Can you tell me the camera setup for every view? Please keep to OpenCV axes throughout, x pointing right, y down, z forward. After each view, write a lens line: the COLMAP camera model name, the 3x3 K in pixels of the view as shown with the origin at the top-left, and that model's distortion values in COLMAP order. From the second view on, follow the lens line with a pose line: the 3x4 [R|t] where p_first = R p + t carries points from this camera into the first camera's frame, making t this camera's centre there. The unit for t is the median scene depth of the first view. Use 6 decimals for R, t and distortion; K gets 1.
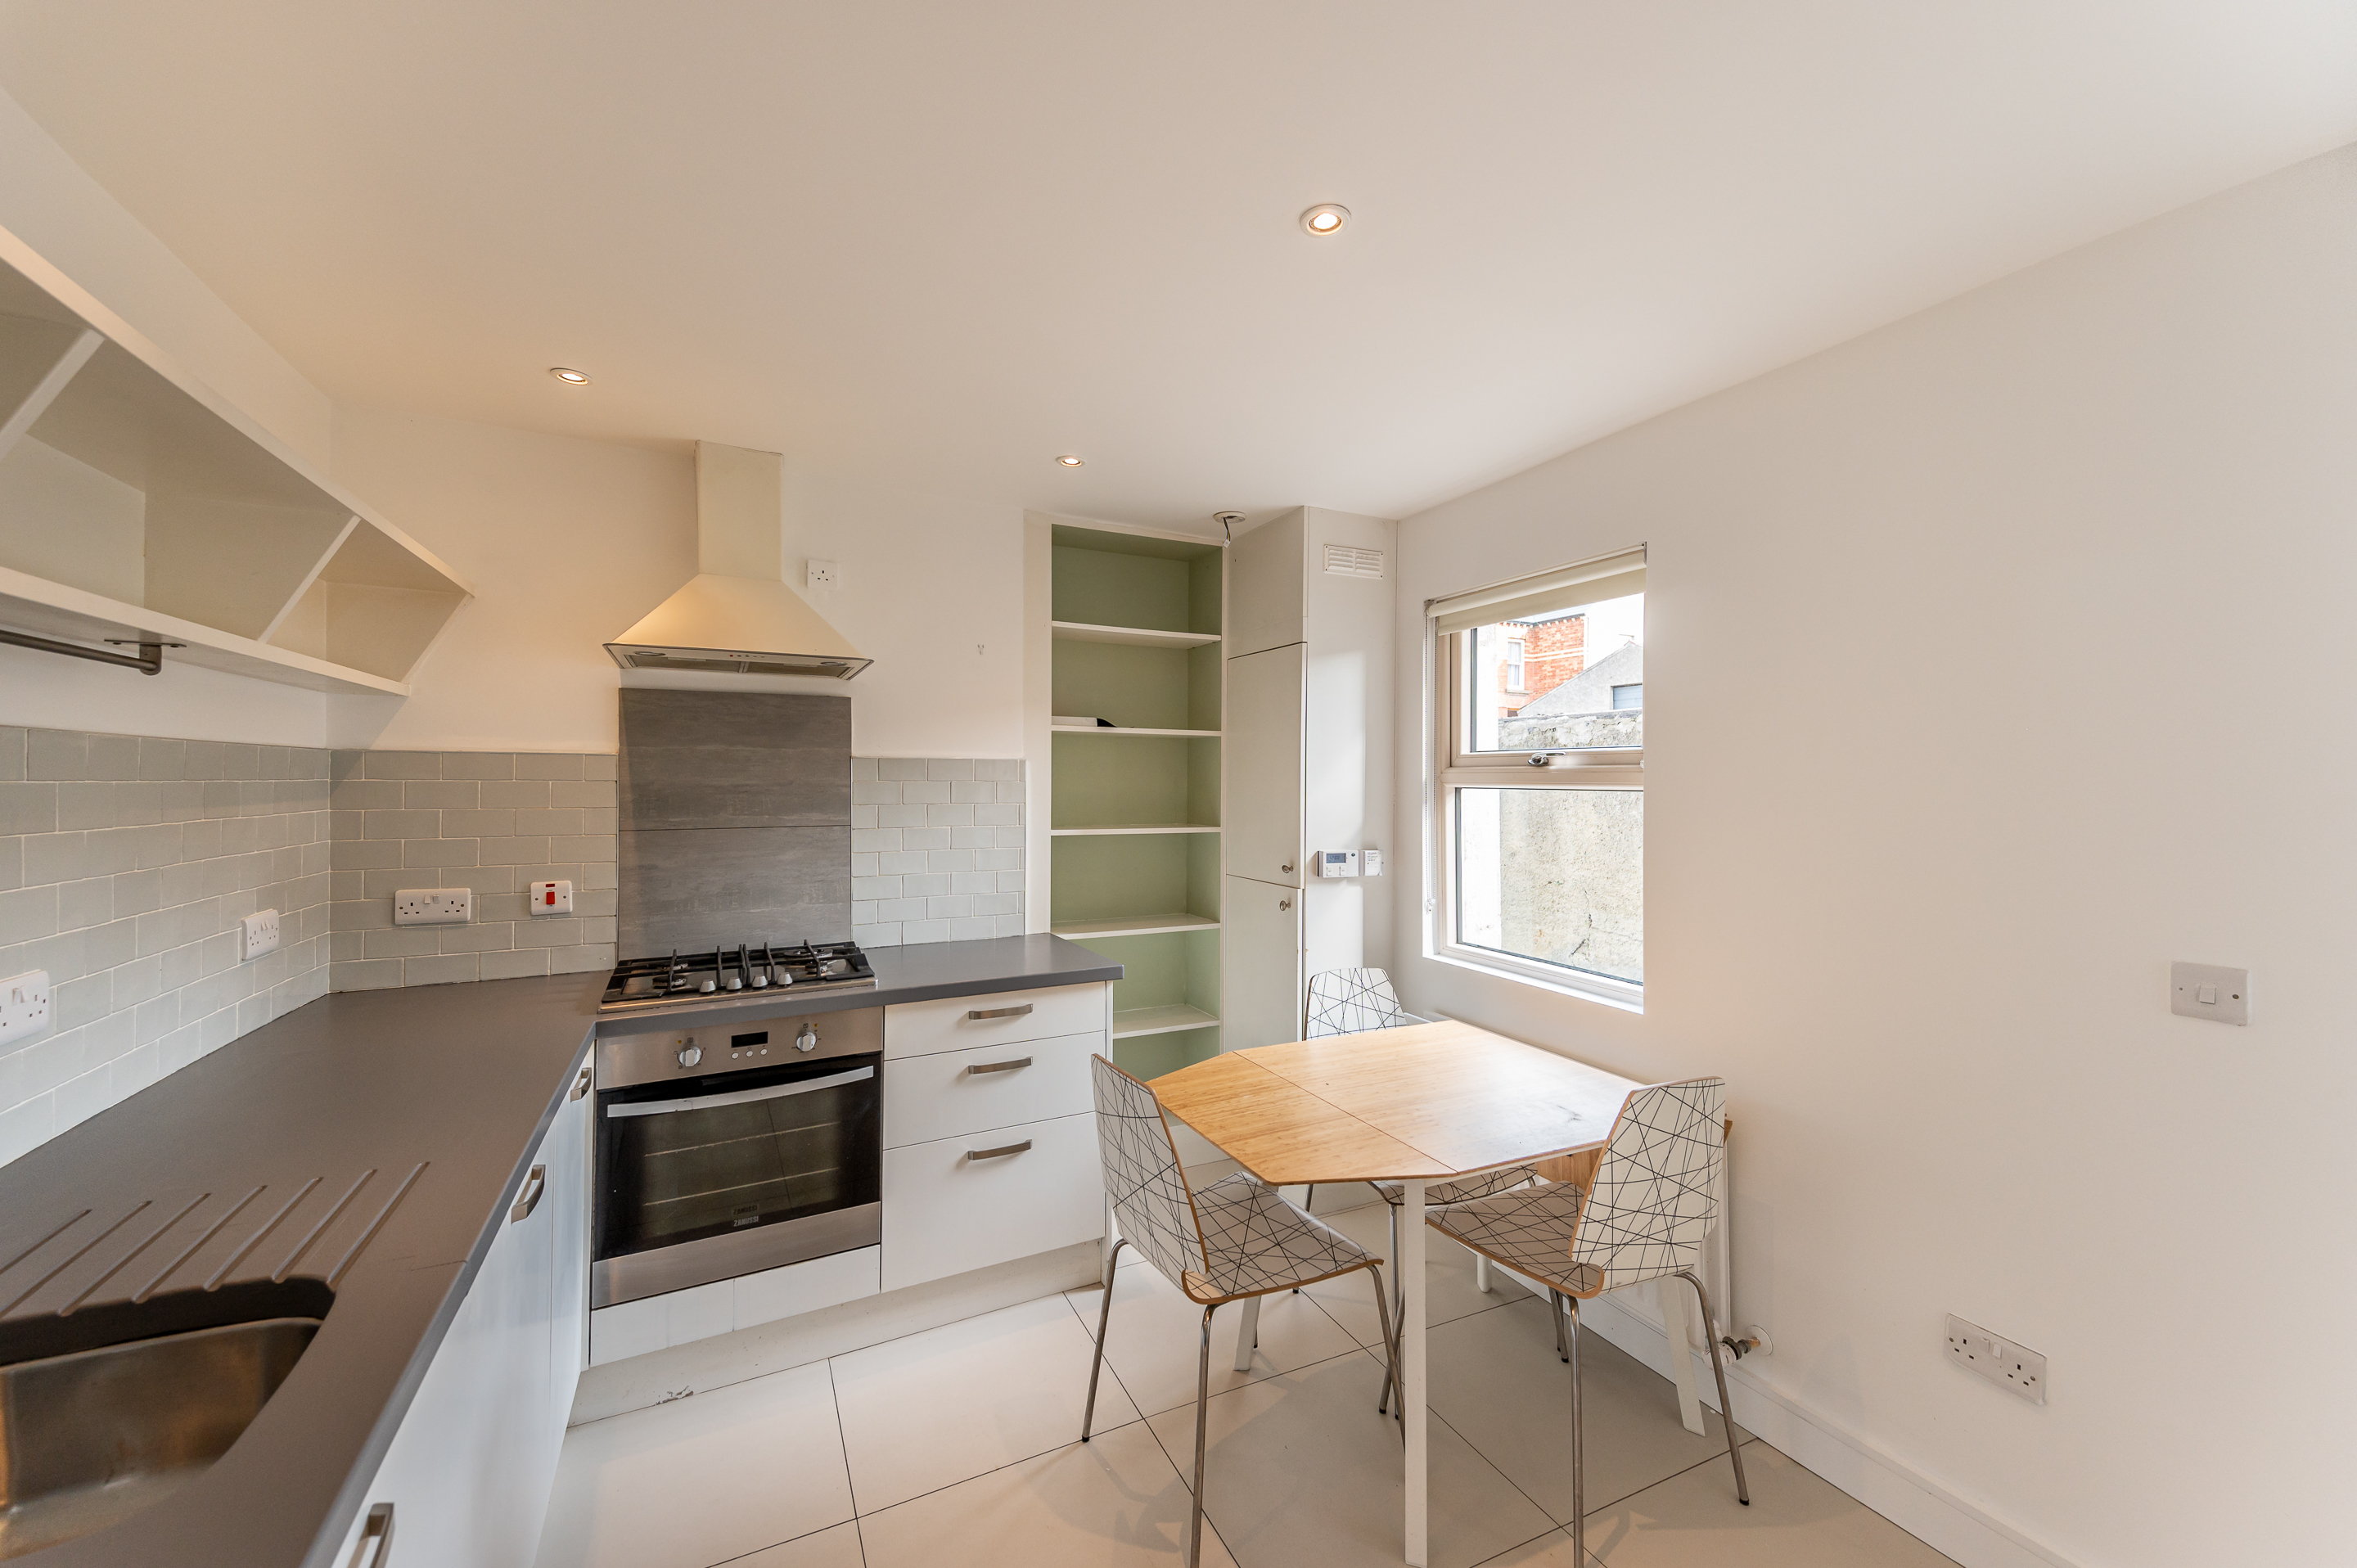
lens RADIAL K [[927.9, 0, 1198.0], [0, 927.9, 776.4], [0, 0, 1]] dist [0.072506, -0.034708]
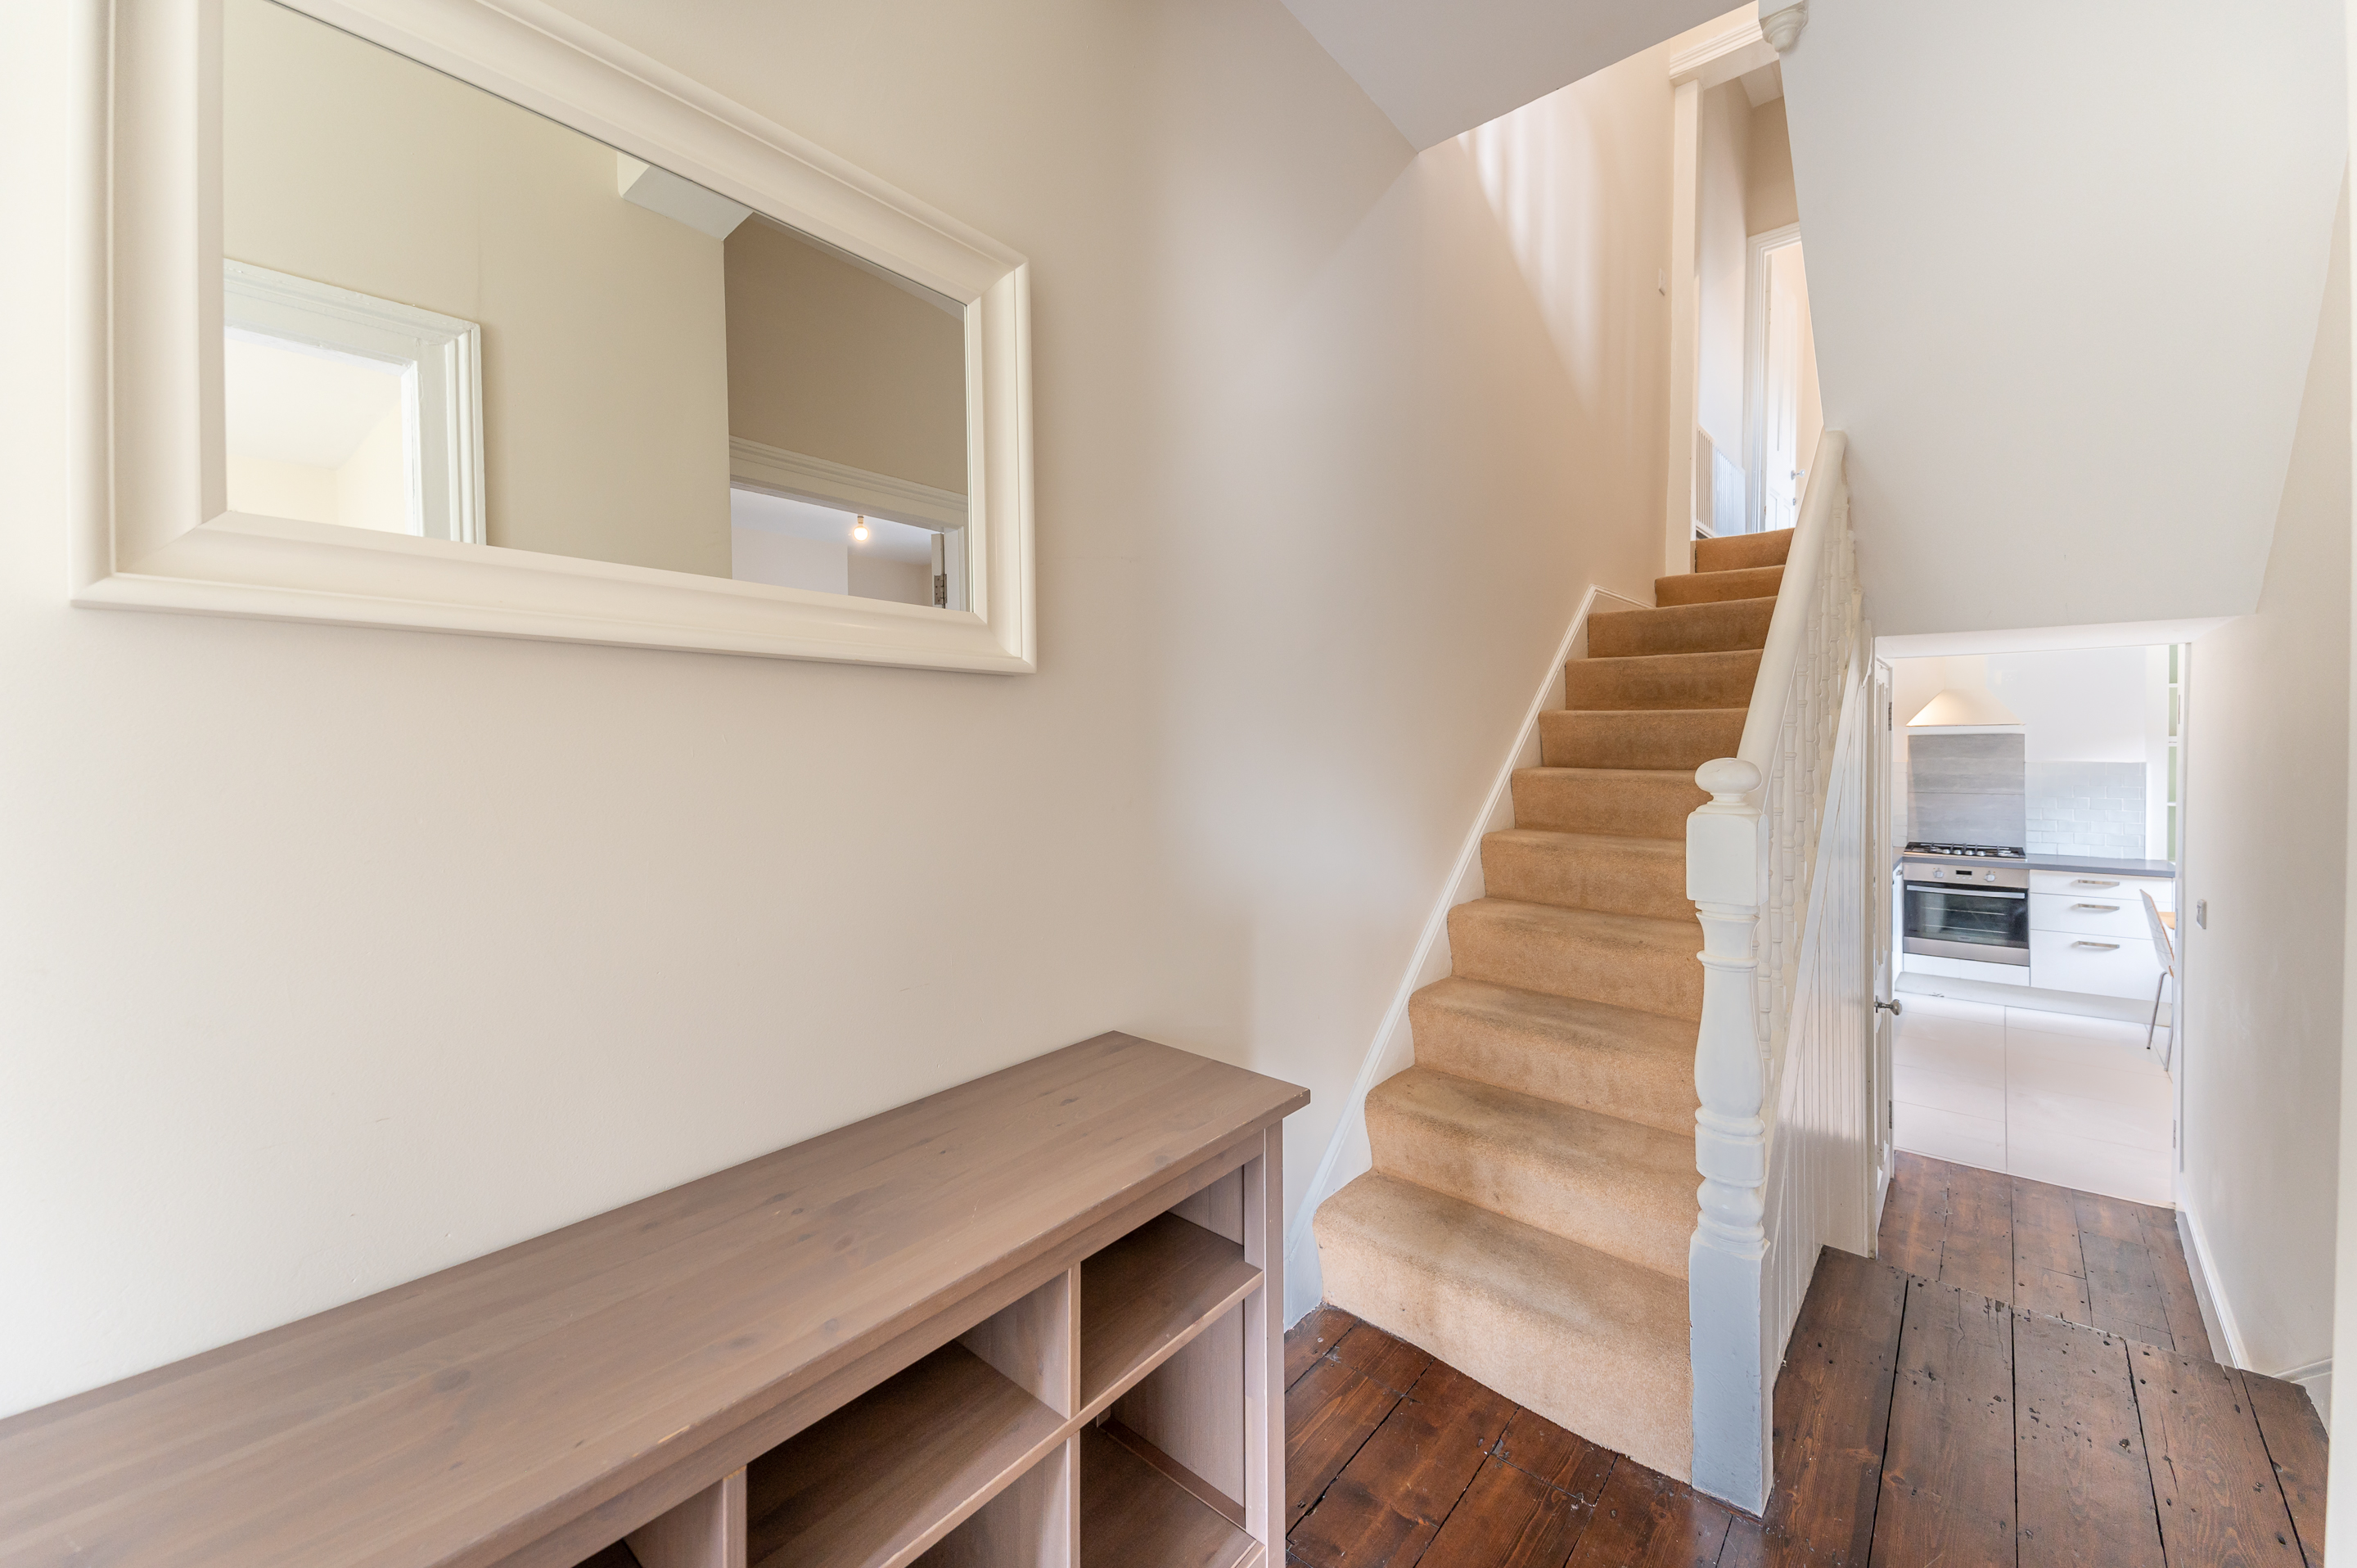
lens RADIAL K [[934.0, 0, 1176.9], [0, 934.0, 767.1], [0, 0, 1]] dist [0.072786, -0.035821]
pose [[0.383257, 0.015249, -0.923516, 1.014141], [0.012123, 0.999695, 0.021538, -0.089629], [0.923562, -0.019451, 0.382955, -1.787622]]
